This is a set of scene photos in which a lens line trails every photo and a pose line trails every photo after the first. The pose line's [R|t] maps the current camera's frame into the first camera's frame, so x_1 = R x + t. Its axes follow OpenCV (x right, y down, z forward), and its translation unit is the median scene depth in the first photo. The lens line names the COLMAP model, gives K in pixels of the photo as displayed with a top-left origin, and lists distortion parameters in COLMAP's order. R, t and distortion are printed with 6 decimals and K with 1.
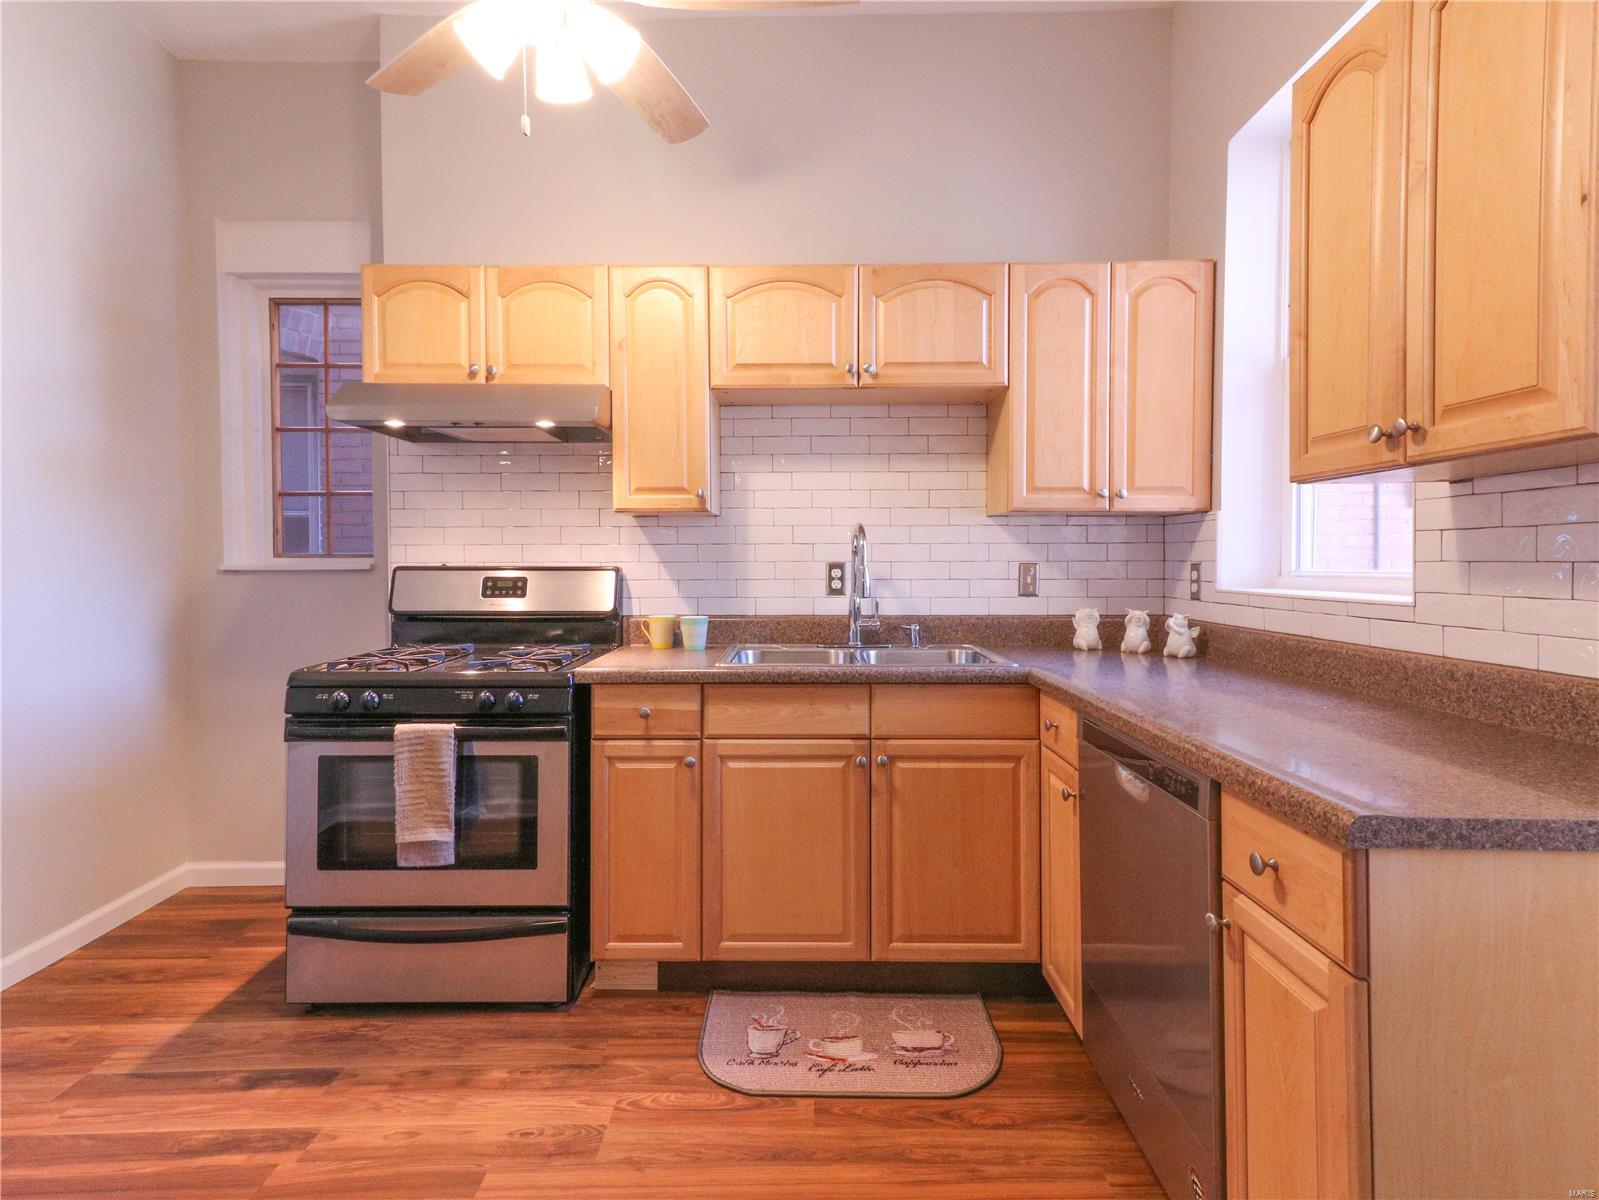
lens RADIAL K [[845.1, 0, 756.0], [0, 845.1, 572.8], [0, 0, 1]] dist [0.030334, -0.000152]
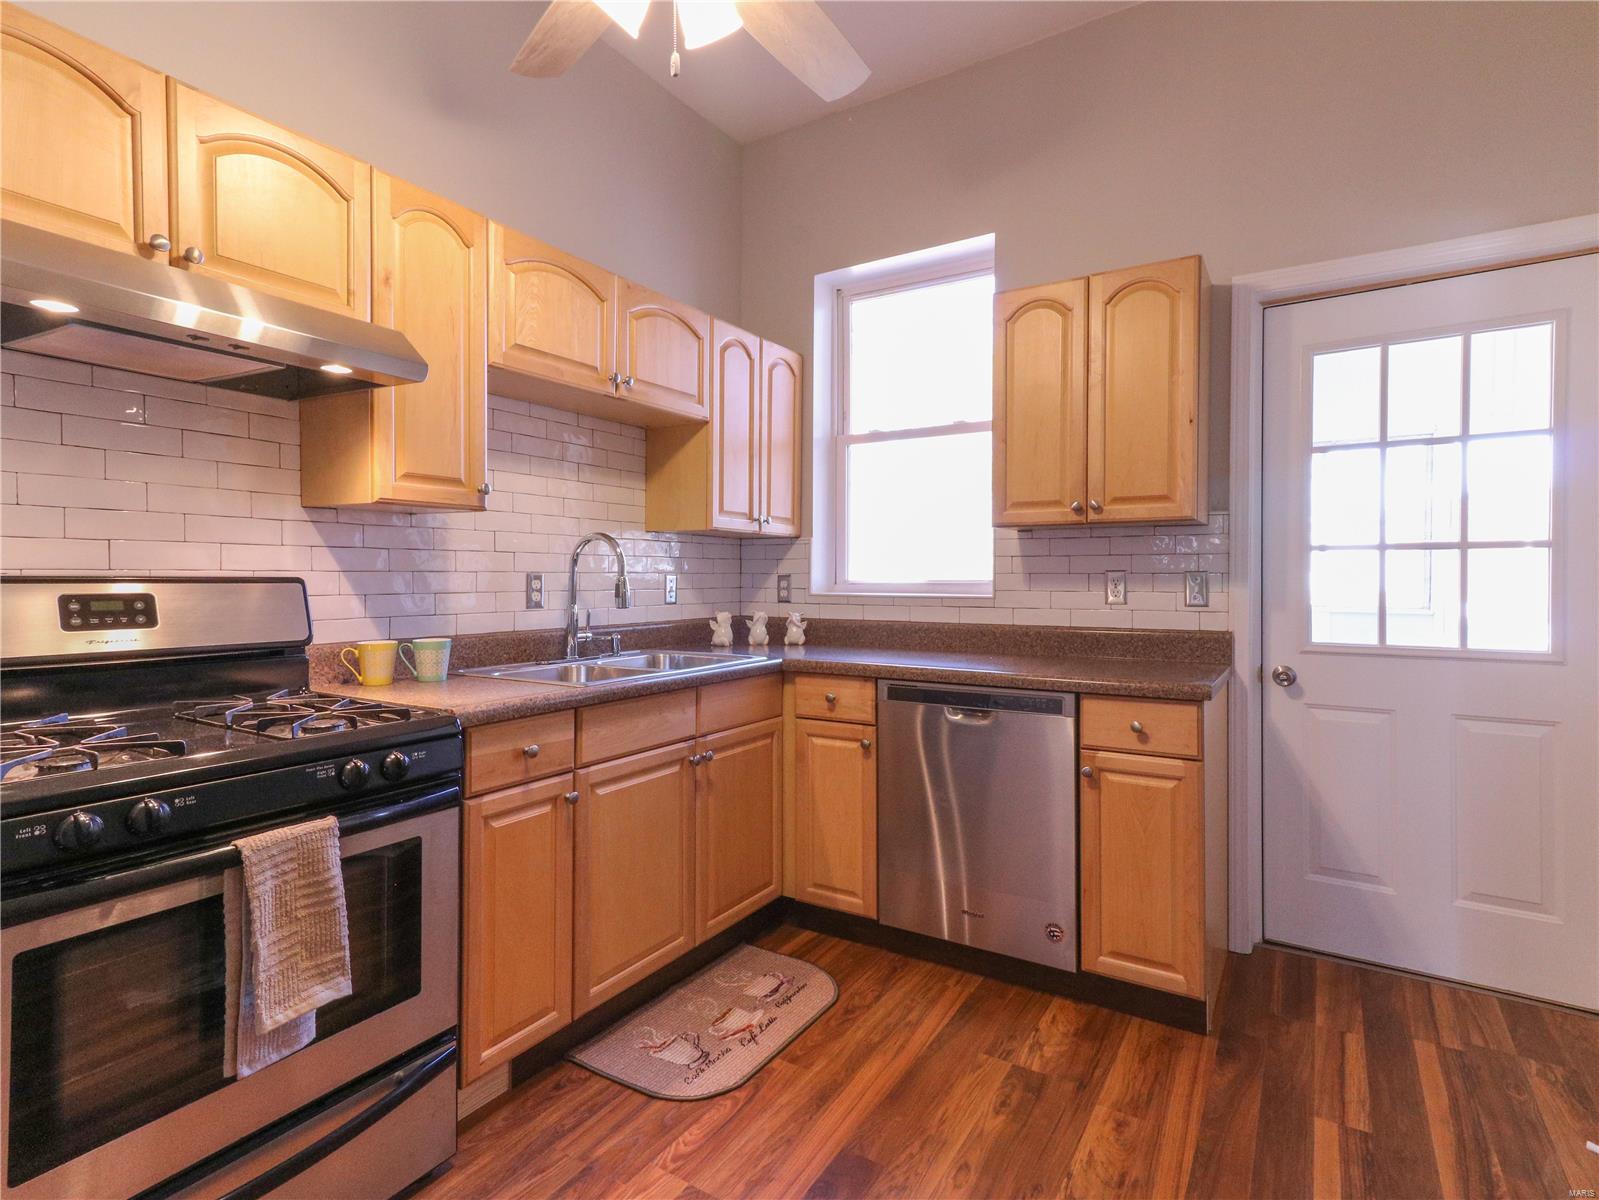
lens RADIAL K [[845.1, 0, 832.2], [0, 845.1, 585.4], [0, 0, 1]] dist [0.030334, -0.000152]
pose [[0.486266, -0.006803, 0.873784, -0.704747], [0.010215, 0.999946, 0.002100, 0.003438], [-0.873751, 0.007904, 0.486309, 0.327410]]
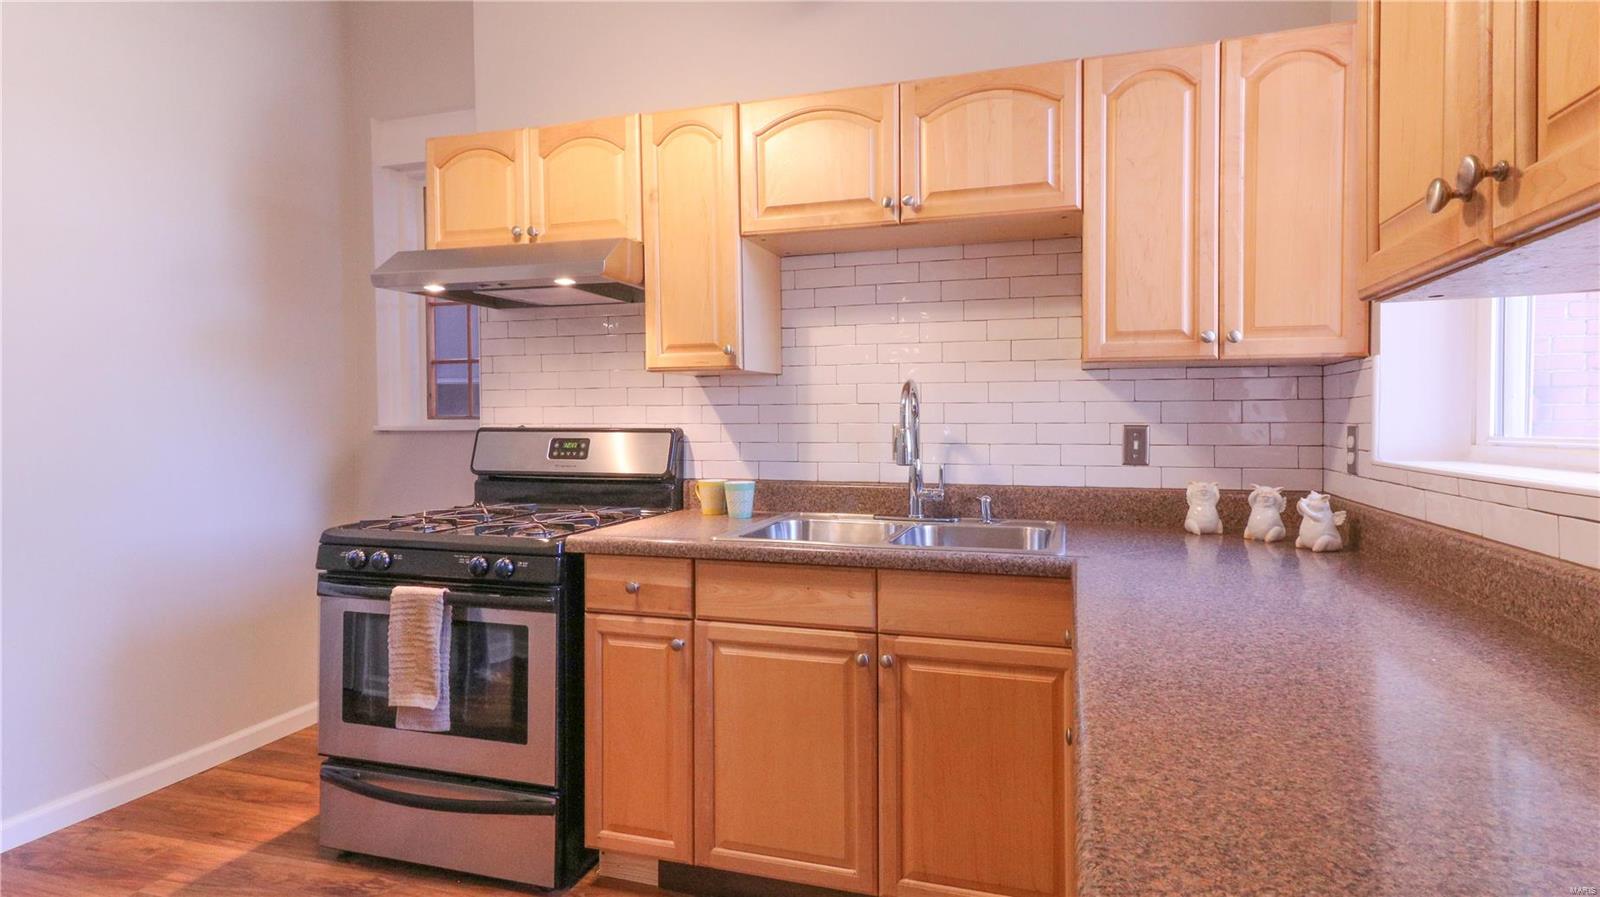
lens RADIAL K [[771.7, 0, 799.8], [0, 771.7, 430.3], [0, 0, 1]] dist [0.022214, 0.000651]
pose [[0.963605, 0.003112, -0.267311, 0.262378], [-0.003855, 0.999990, -0.002254, -0.004470], [0.267301, 0.003203, 0.963608, 0.230286]]
